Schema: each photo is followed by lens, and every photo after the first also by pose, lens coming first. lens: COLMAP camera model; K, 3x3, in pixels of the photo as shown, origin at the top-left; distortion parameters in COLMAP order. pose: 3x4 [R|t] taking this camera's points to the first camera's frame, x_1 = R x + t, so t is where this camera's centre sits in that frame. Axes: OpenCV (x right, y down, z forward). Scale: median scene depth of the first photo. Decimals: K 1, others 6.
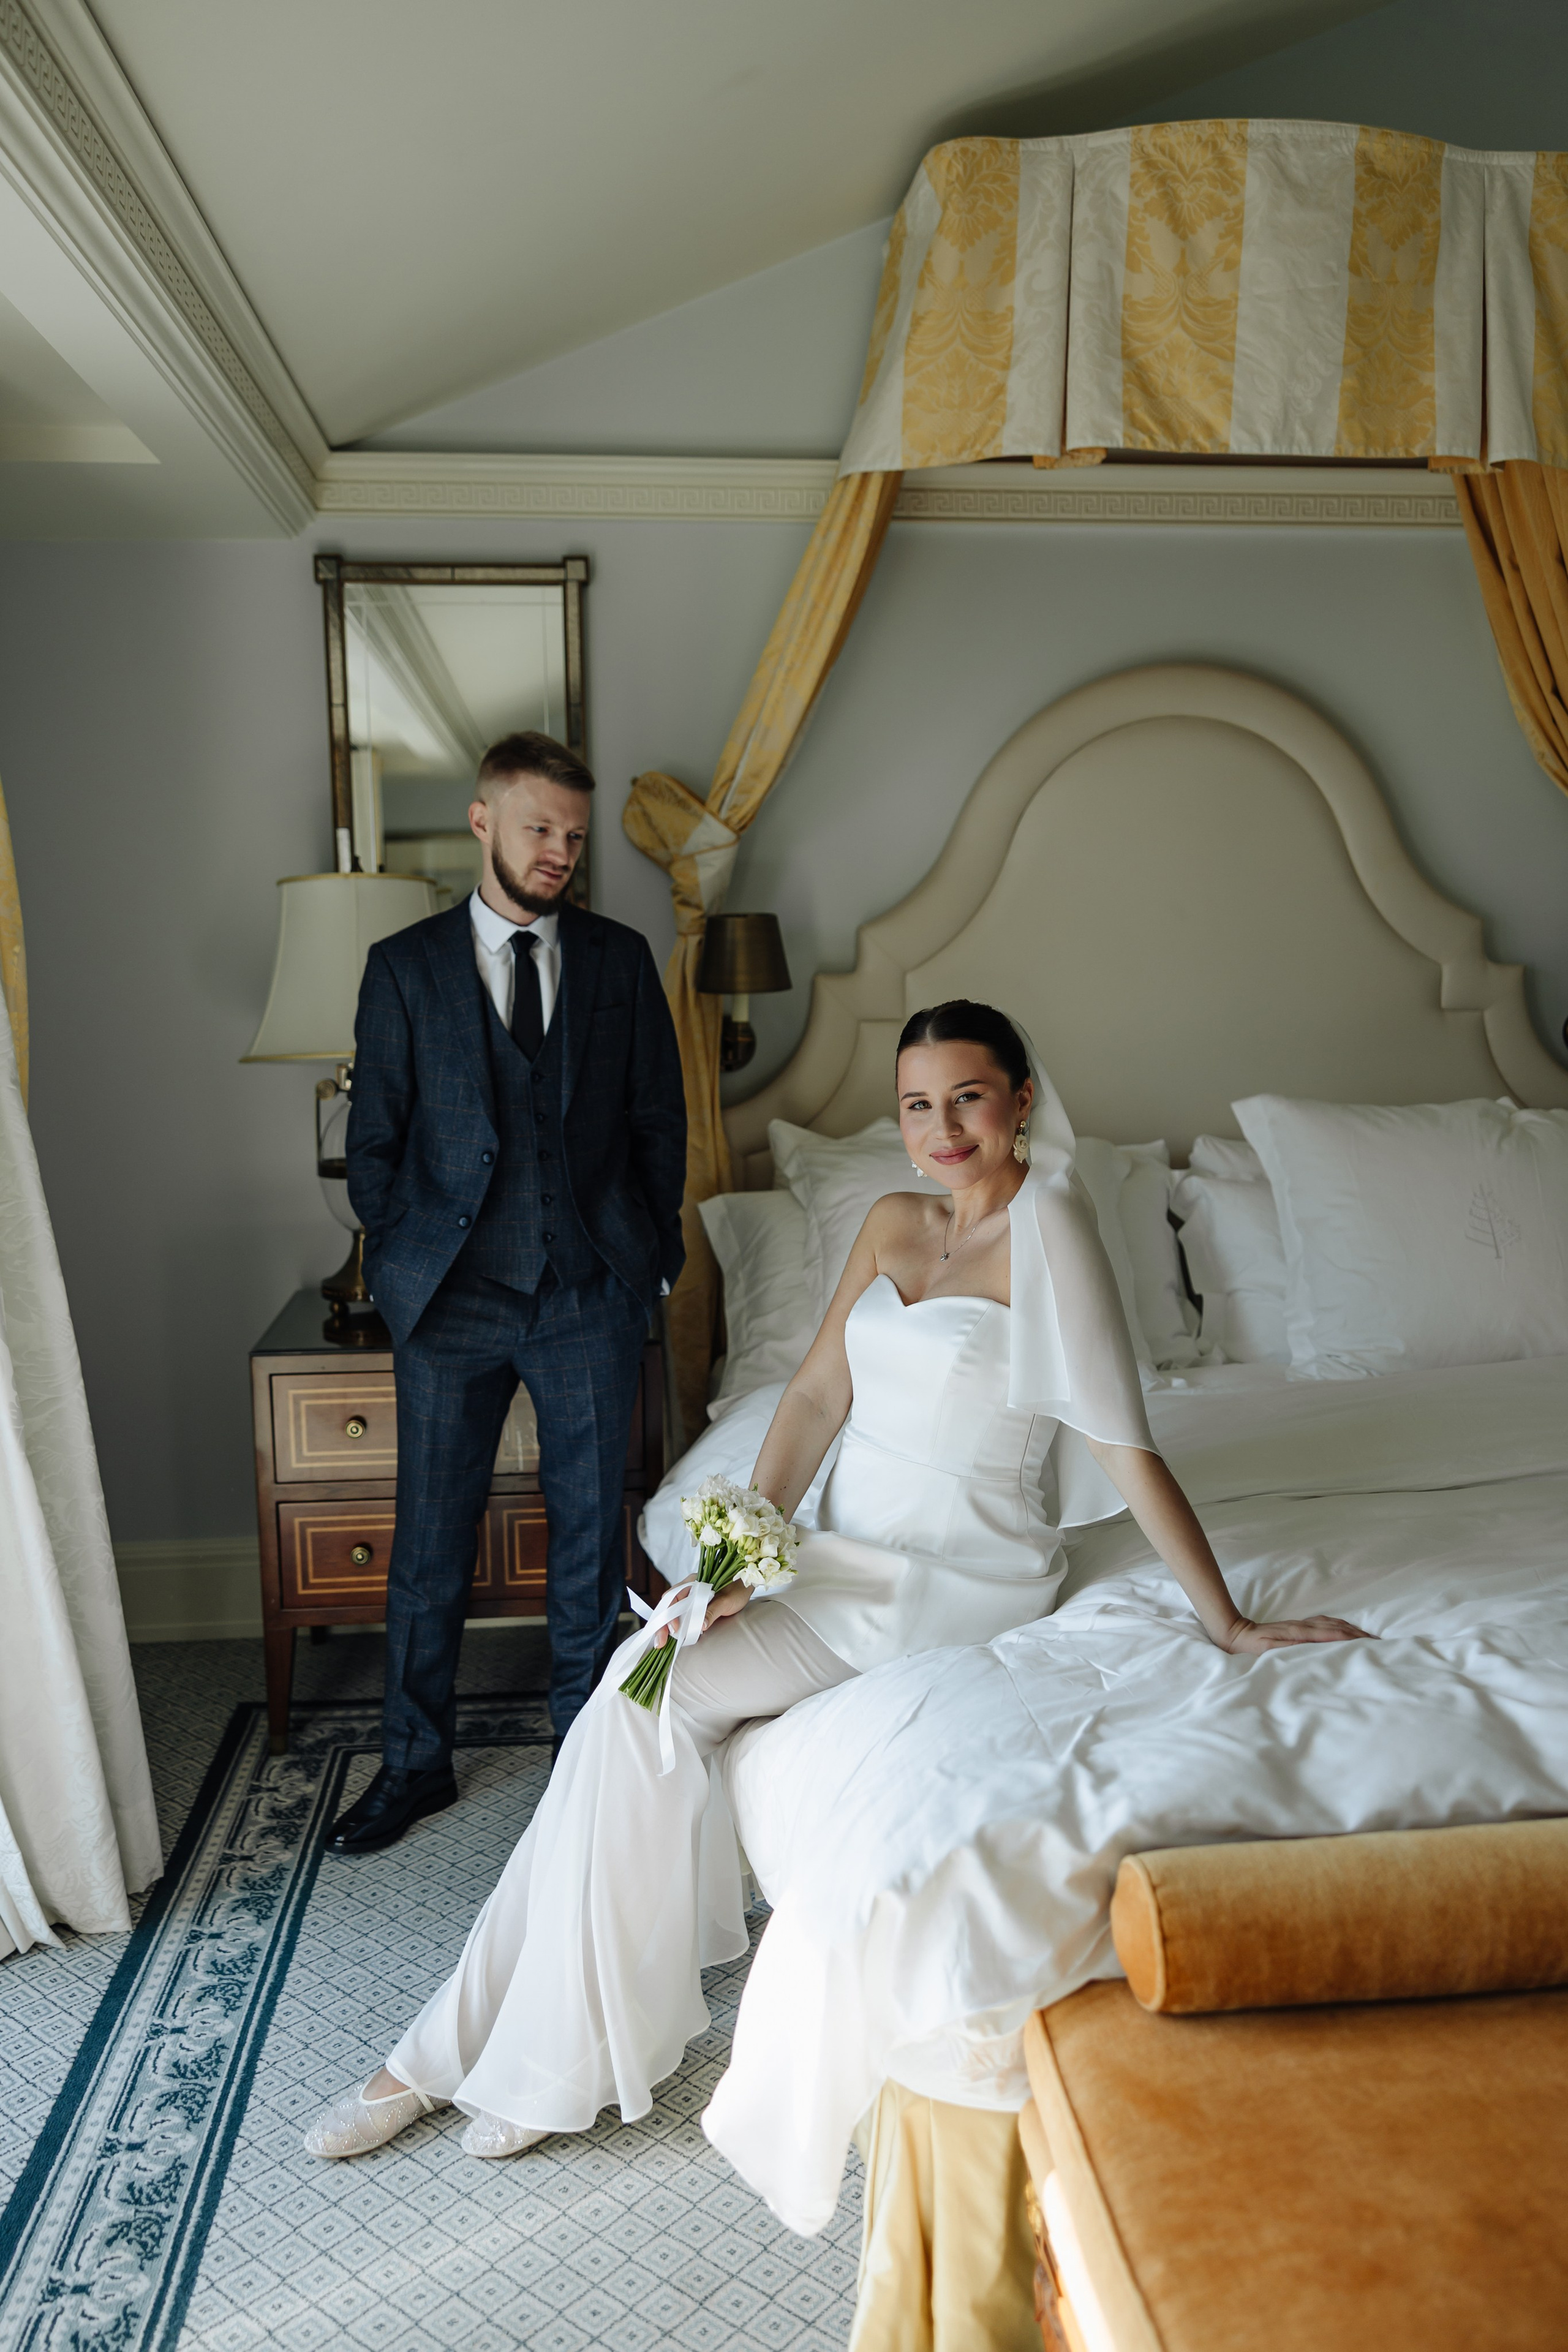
lens RADIAL K [[1810.0, 0, 782.3], [0, 1810.0, 1148.3], [0, 0, 1]] dist [0.006128, 0.001778]
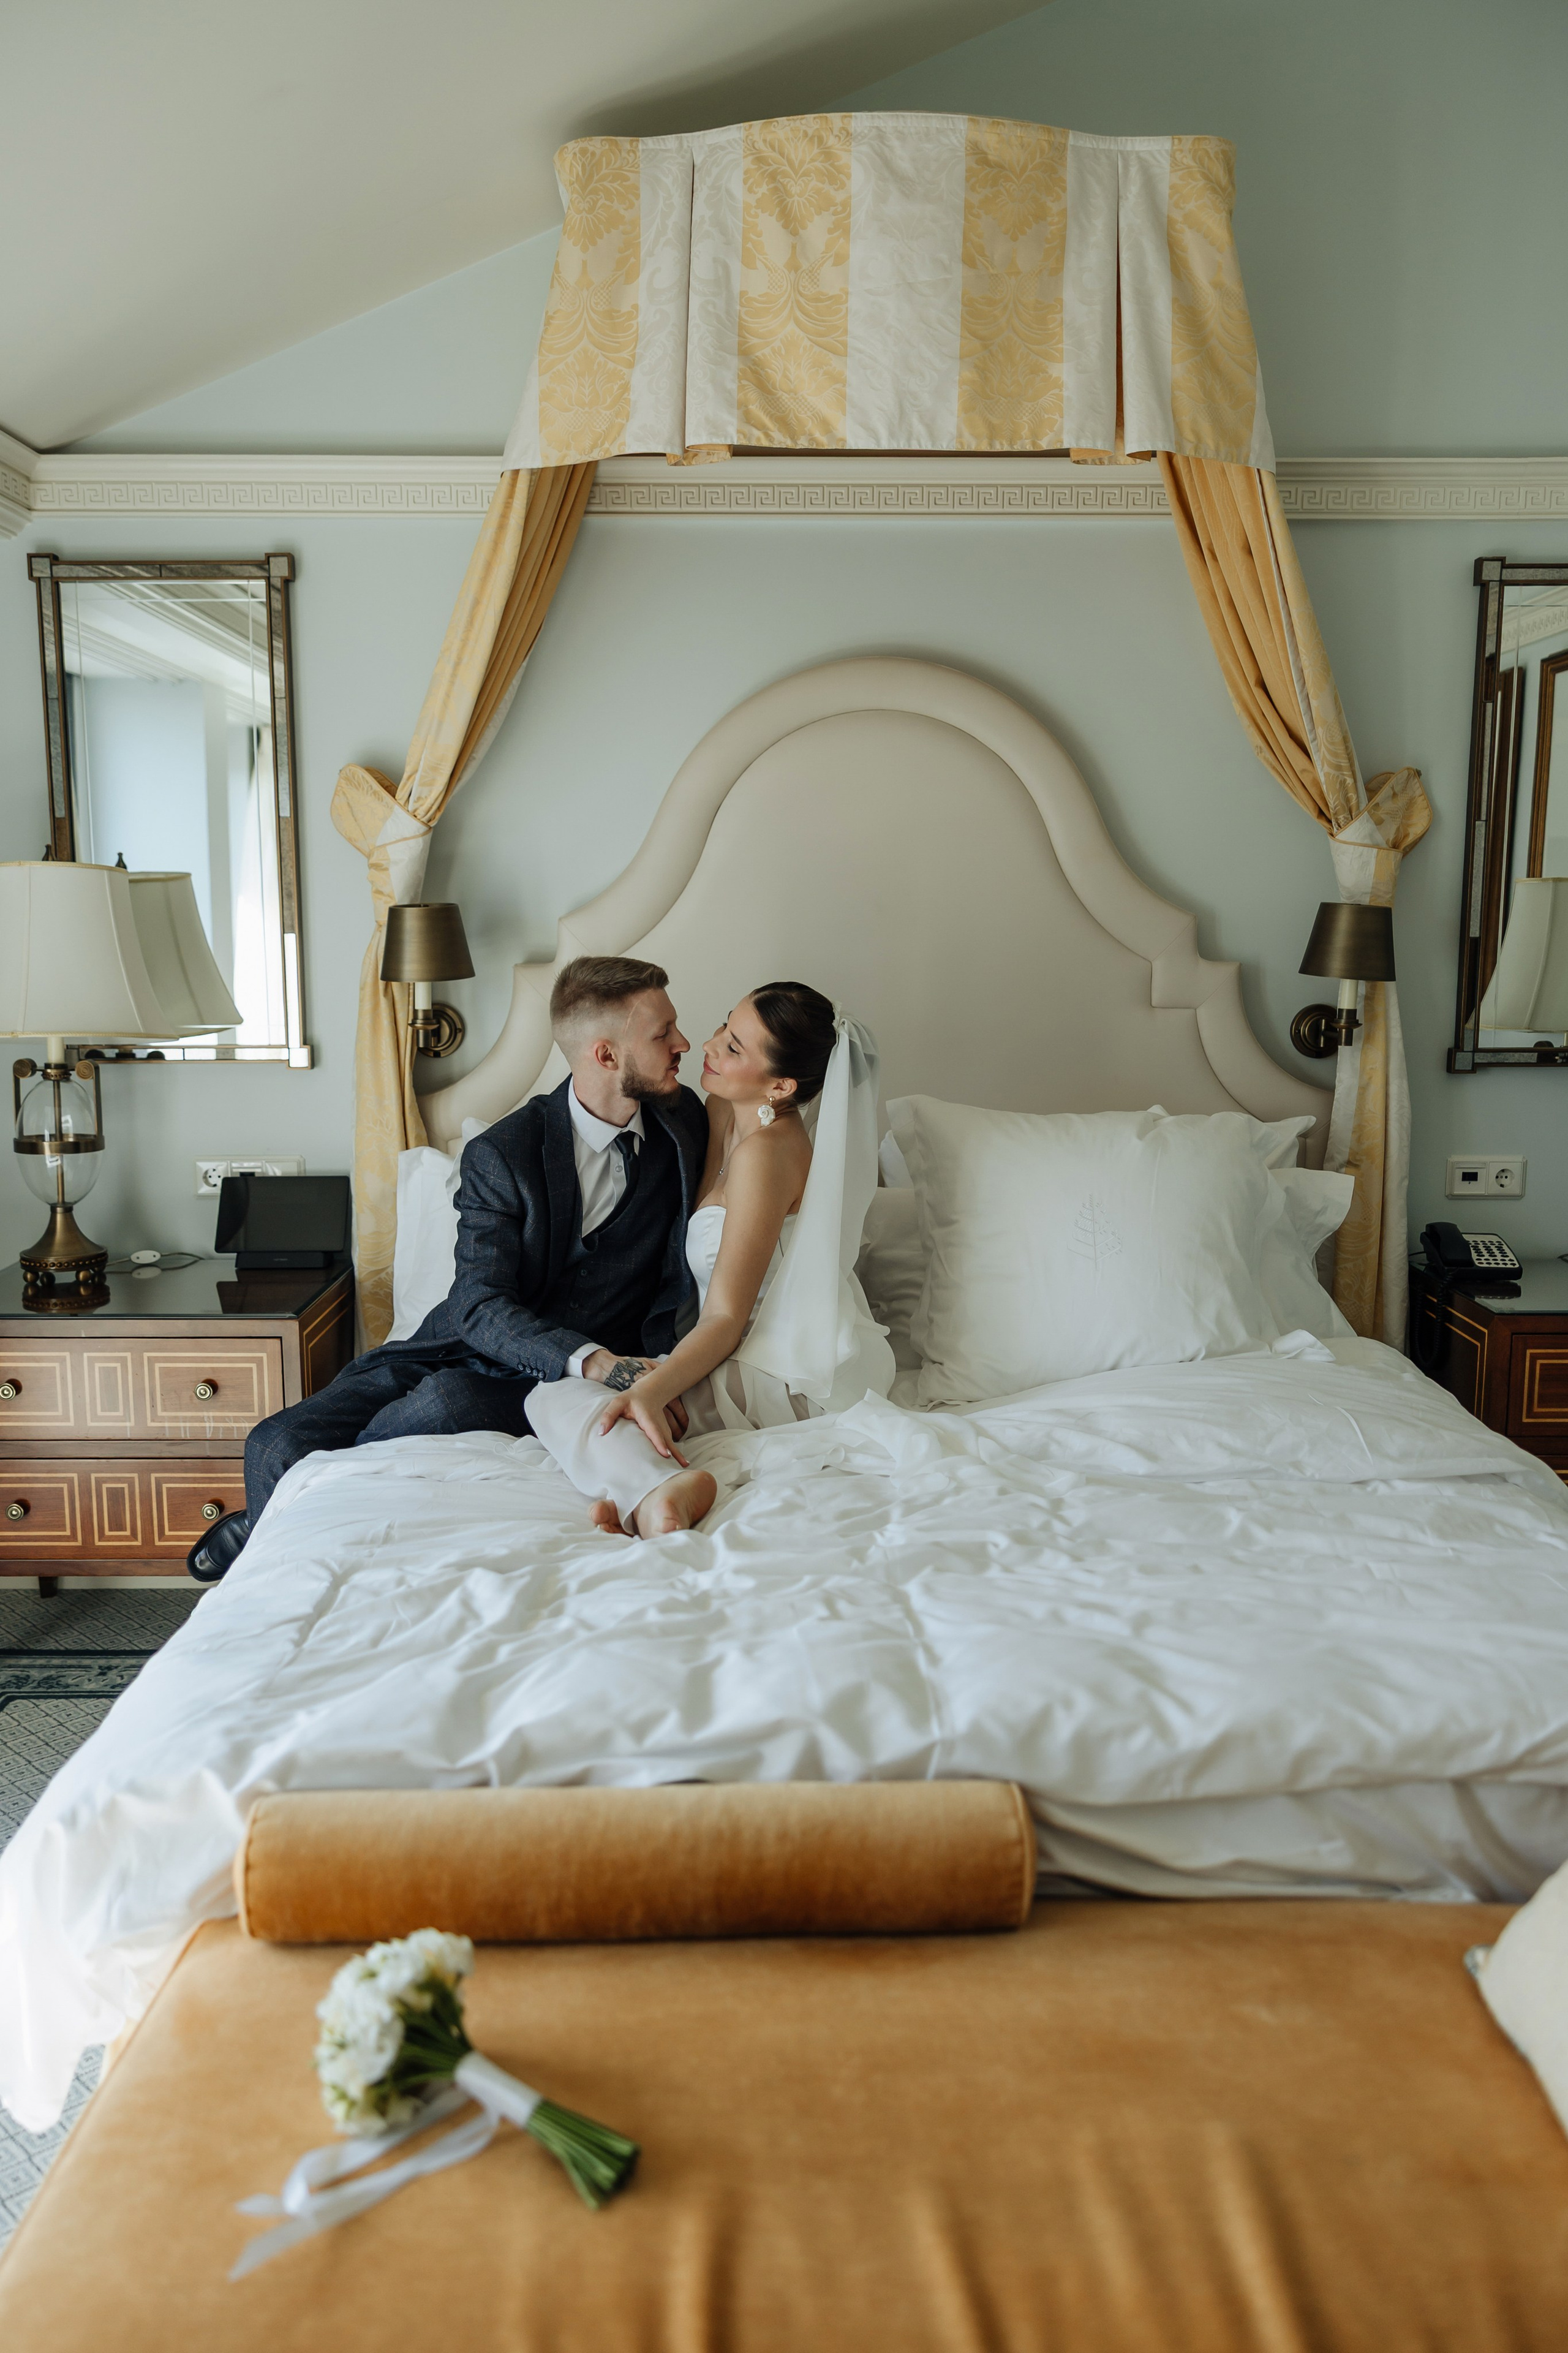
lens RADIAL K [[1844.4, 0, 784.0], [0, 1844.4, 1176.5], [0, 0, 1]] dist [0.005201, 0.001656]
pose [[0.996031, 0.021138, -0.086463, 0.310859], [-0.019345, 0.999581, 0.021532, -0.001951], [0.086882, -0.019774, 0.996022, -0.029029]]
